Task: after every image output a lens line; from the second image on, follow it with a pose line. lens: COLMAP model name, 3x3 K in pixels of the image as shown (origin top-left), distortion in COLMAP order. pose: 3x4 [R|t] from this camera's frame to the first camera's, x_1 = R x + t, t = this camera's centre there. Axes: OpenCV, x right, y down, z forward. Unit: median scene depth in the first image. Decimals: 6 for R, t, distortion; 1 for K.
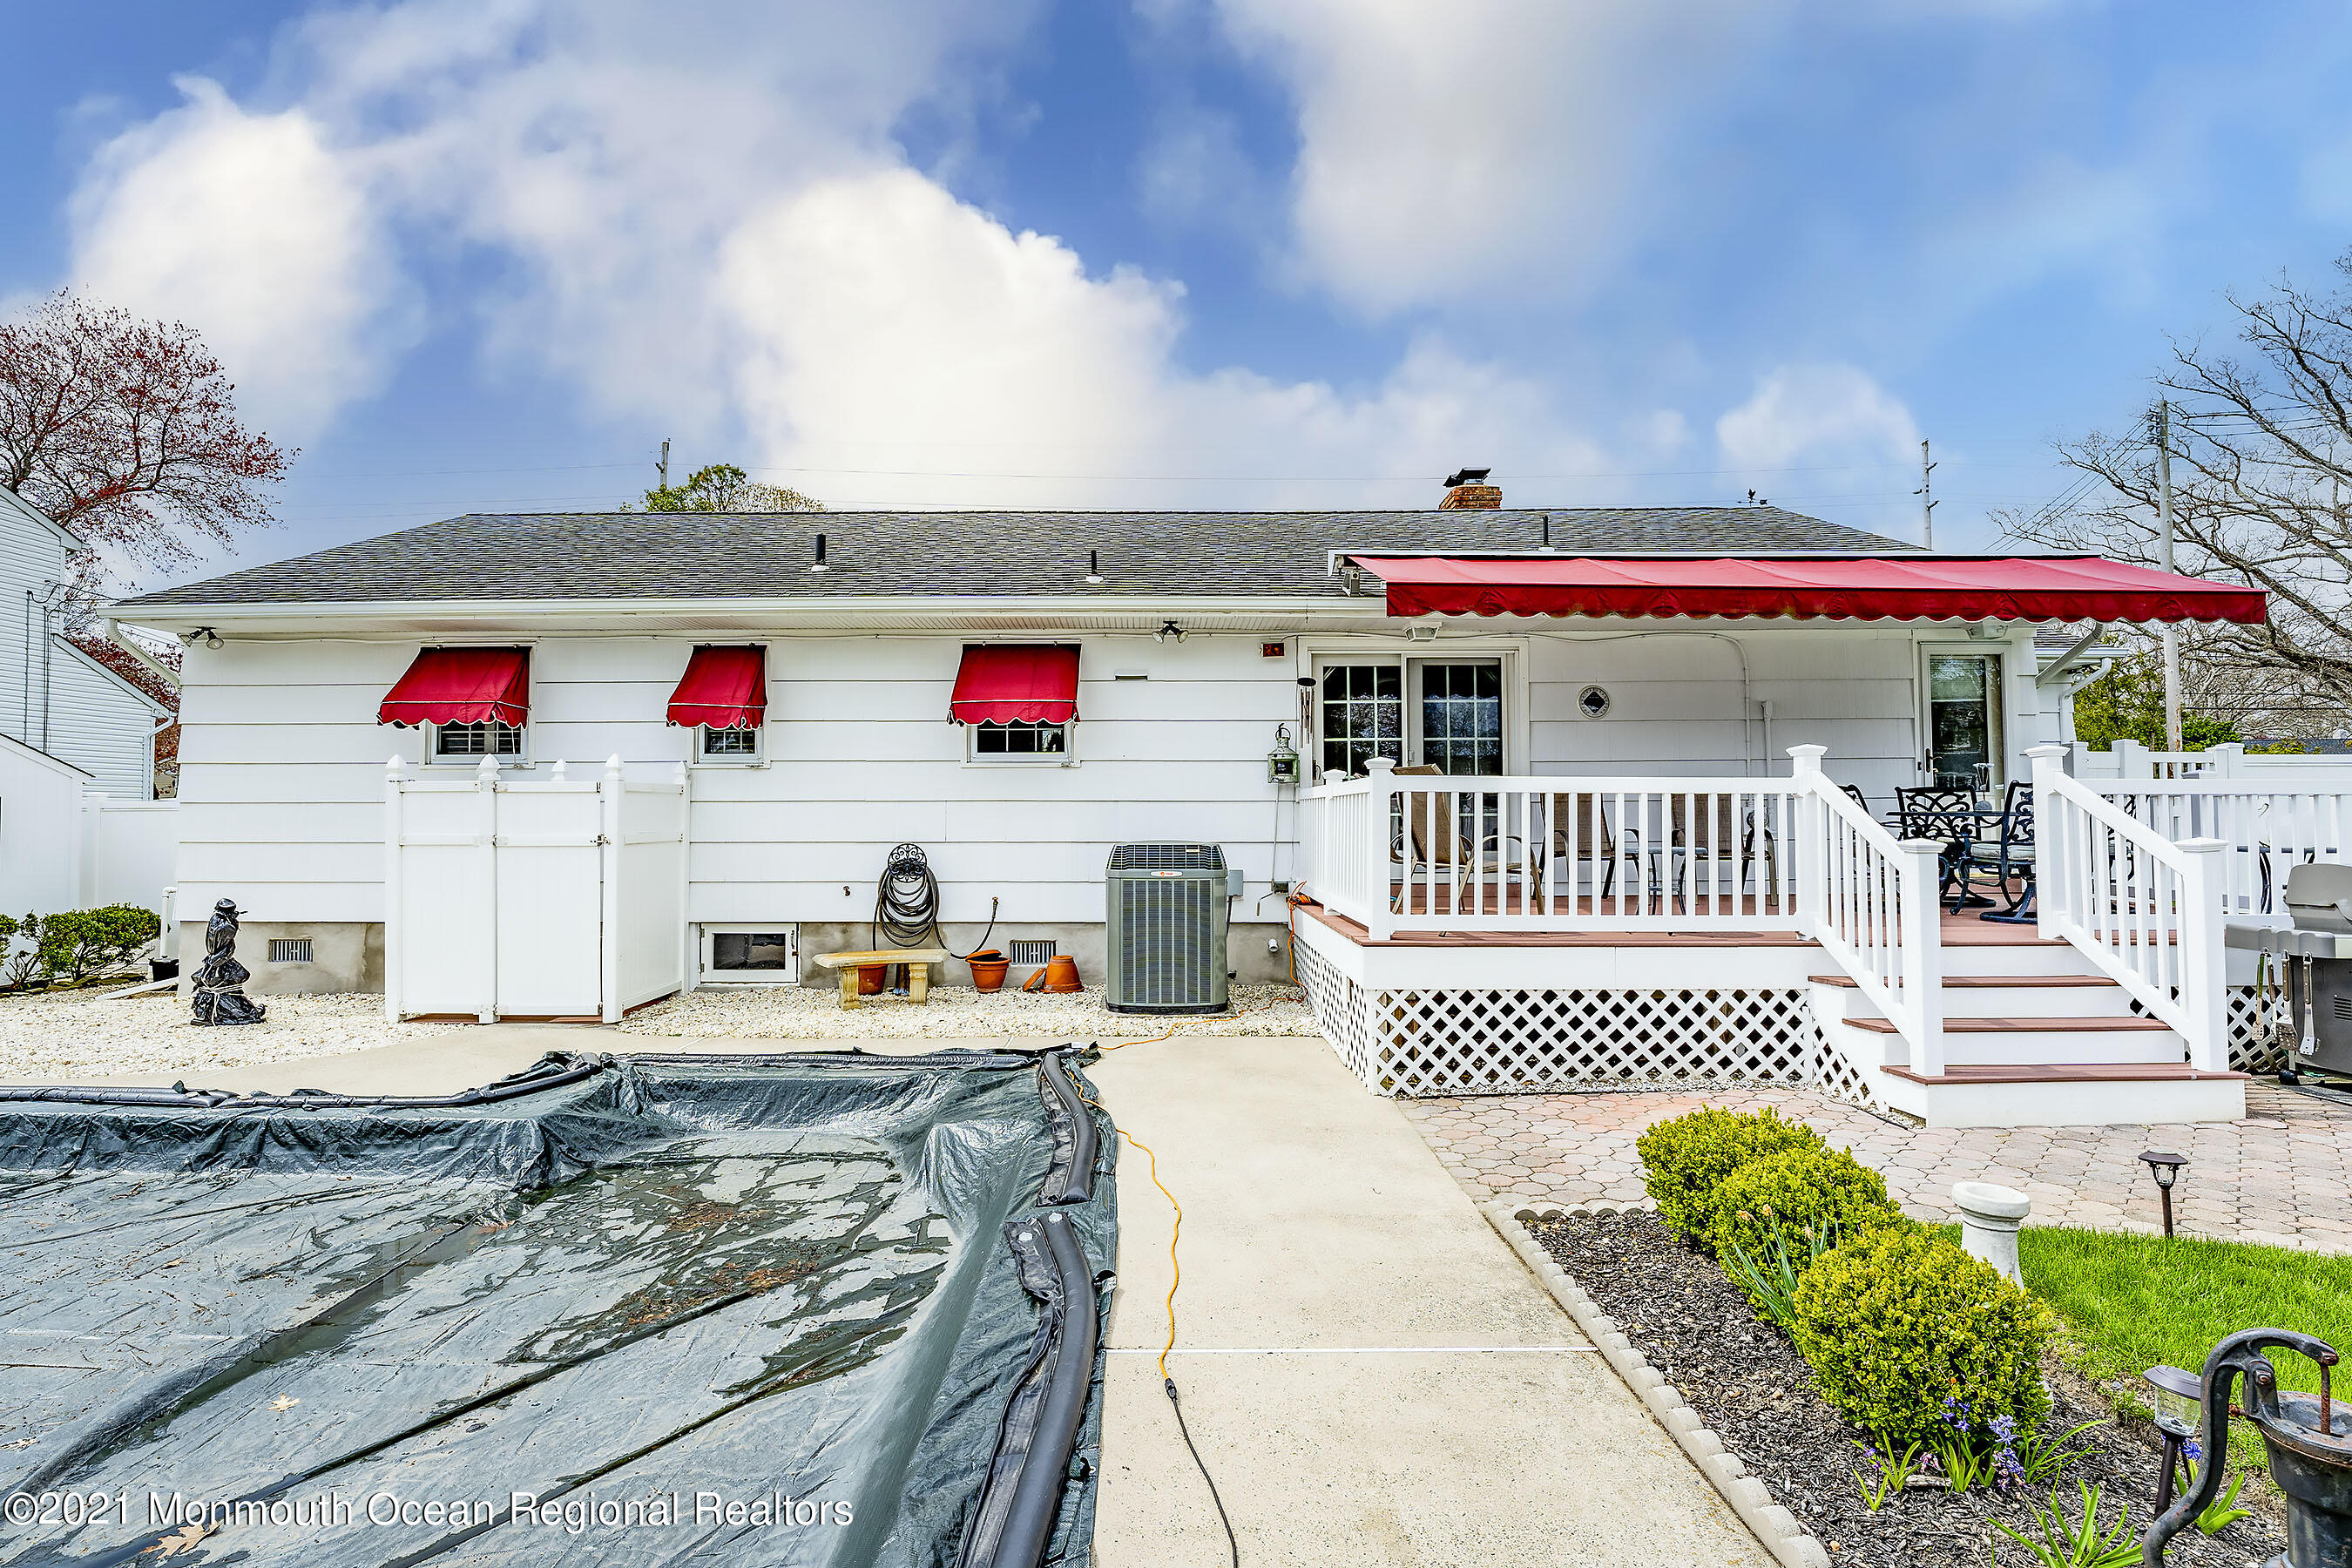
lens RADIAL K [[1142.5, 0, 1176.0], [0, 1142.5, 784.0], [0, 0, 1]] dist [0.000180, -0.000138]
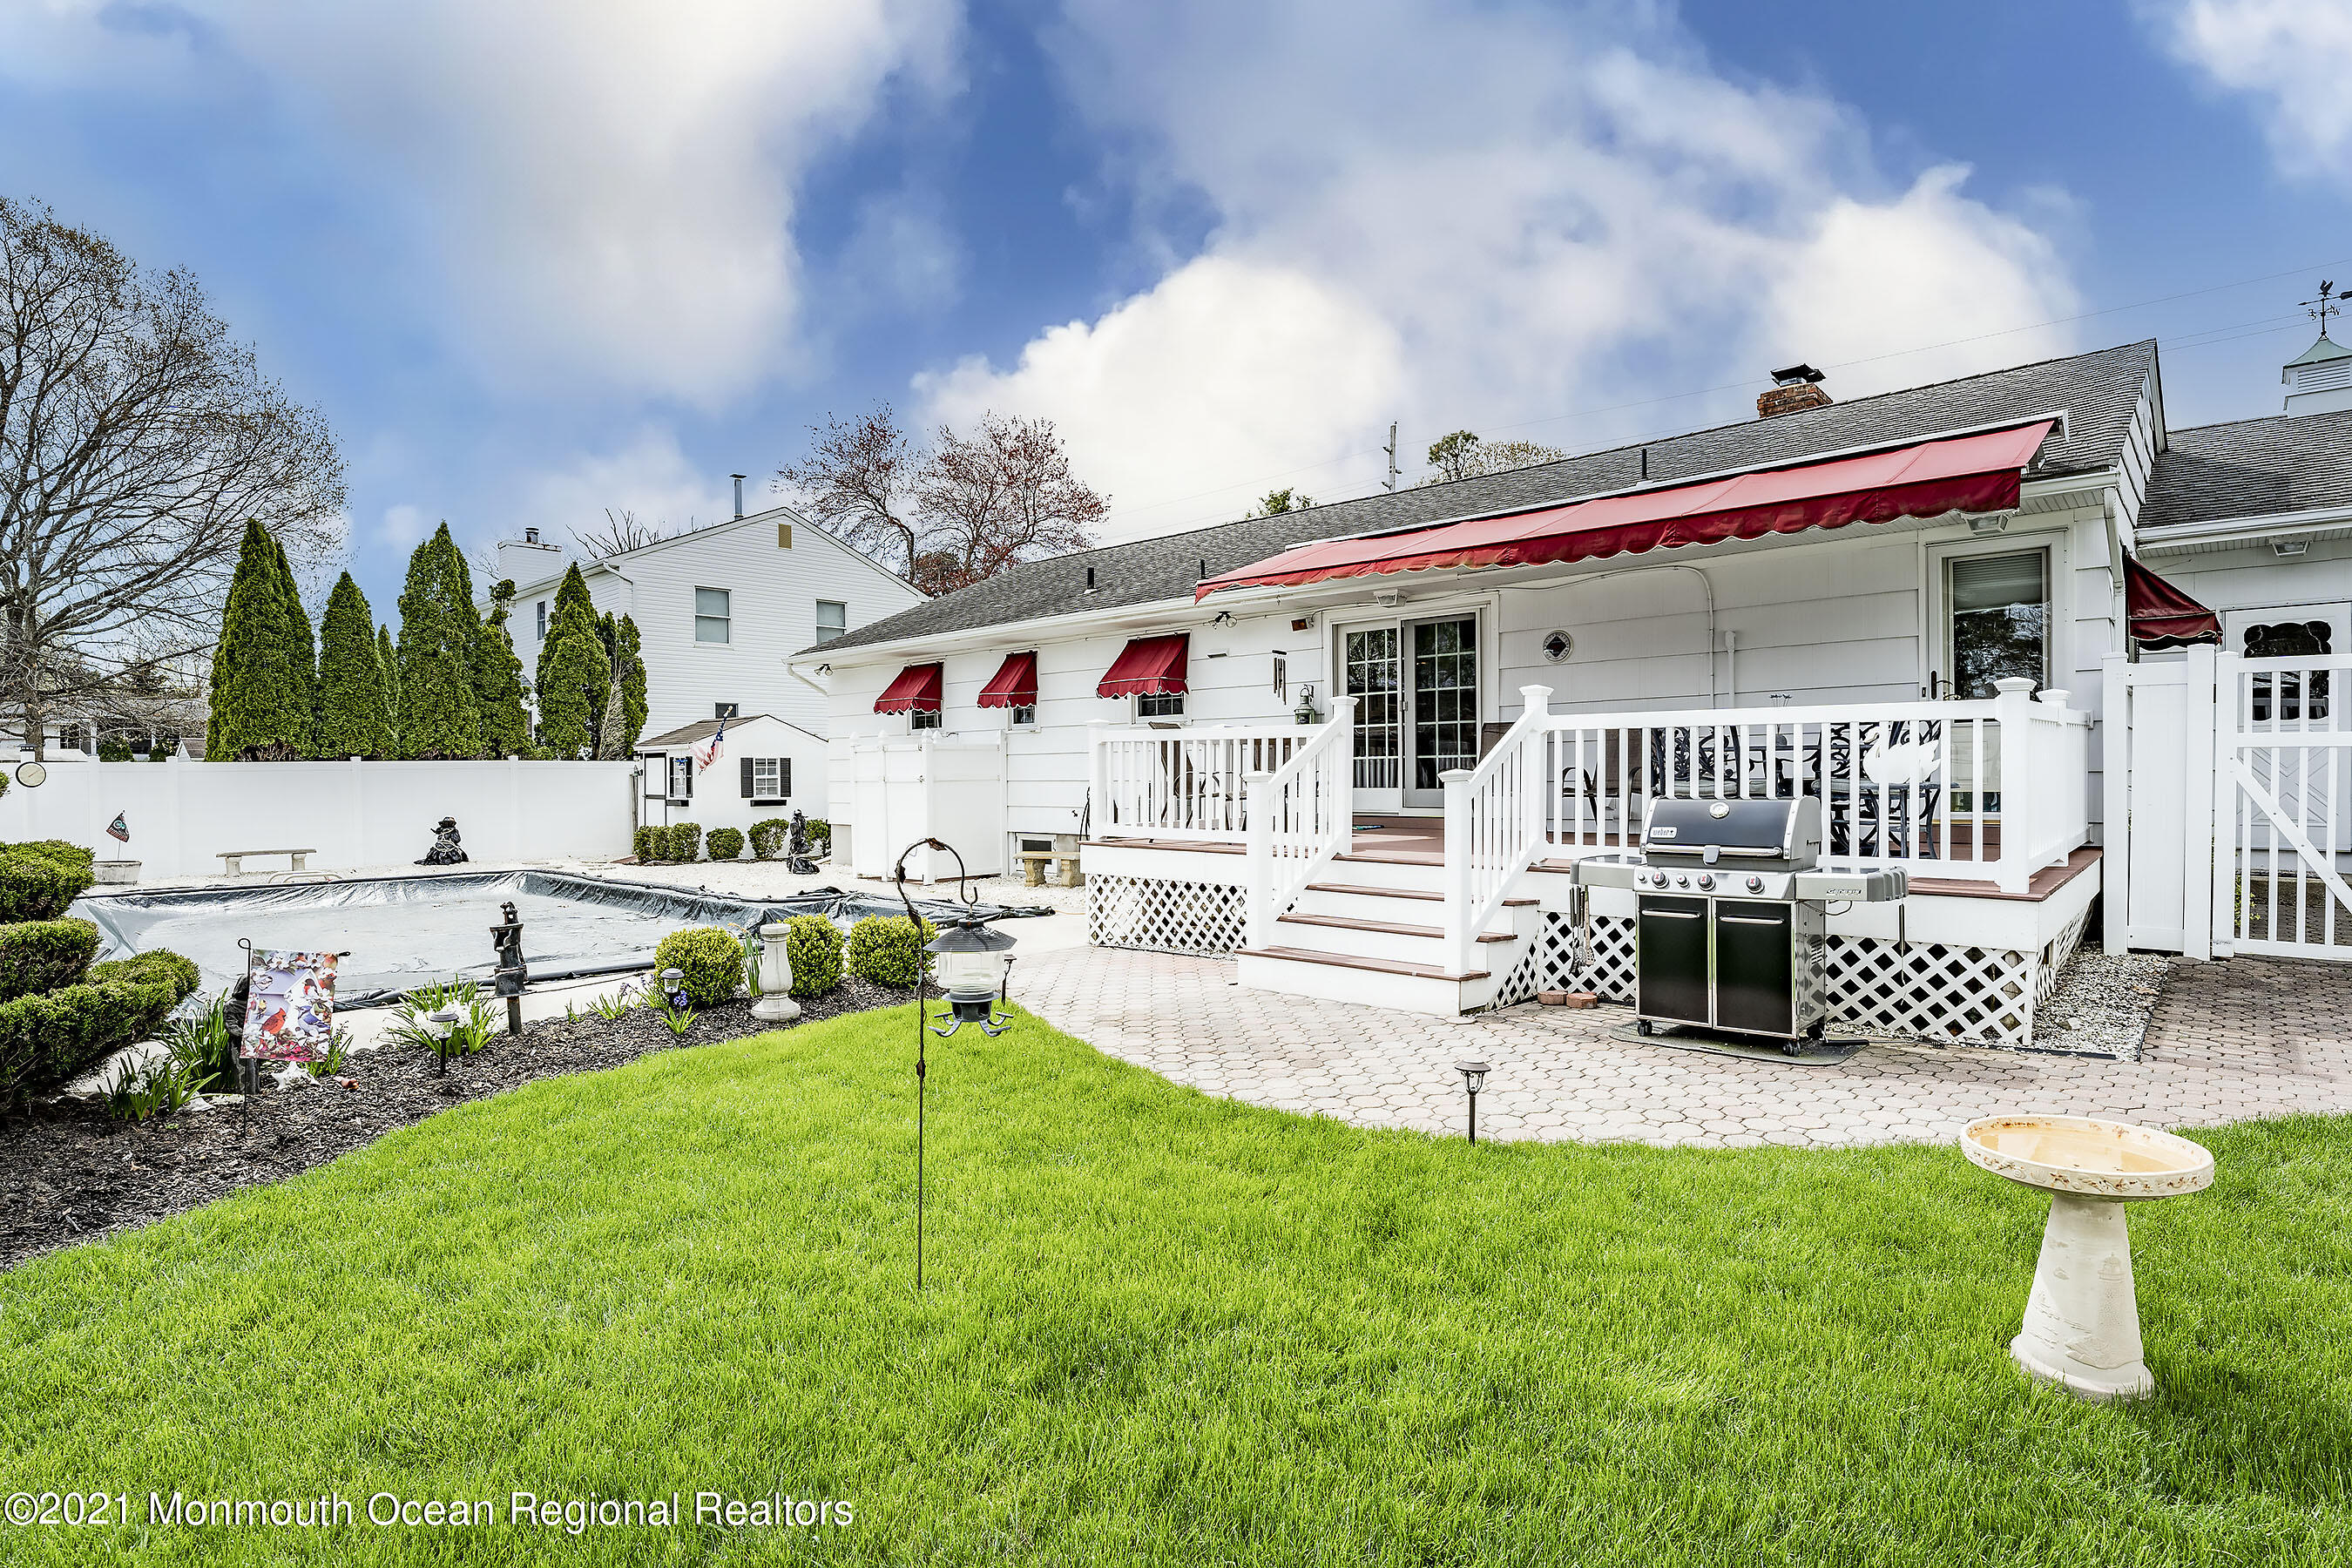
lens RADIAL K [[1144.3, 0, 1176.0], [0, 1144.3, 784.0], [0, 0, 1]] dist [0.004080, -0.011285]
pose [[0.745624, 0.000540, -0.666366, 0.807521], [0.035527, 0.998545, 0.040562, 0.001628], [0.665419, -0.053918, 0.744521, -0.032137]]
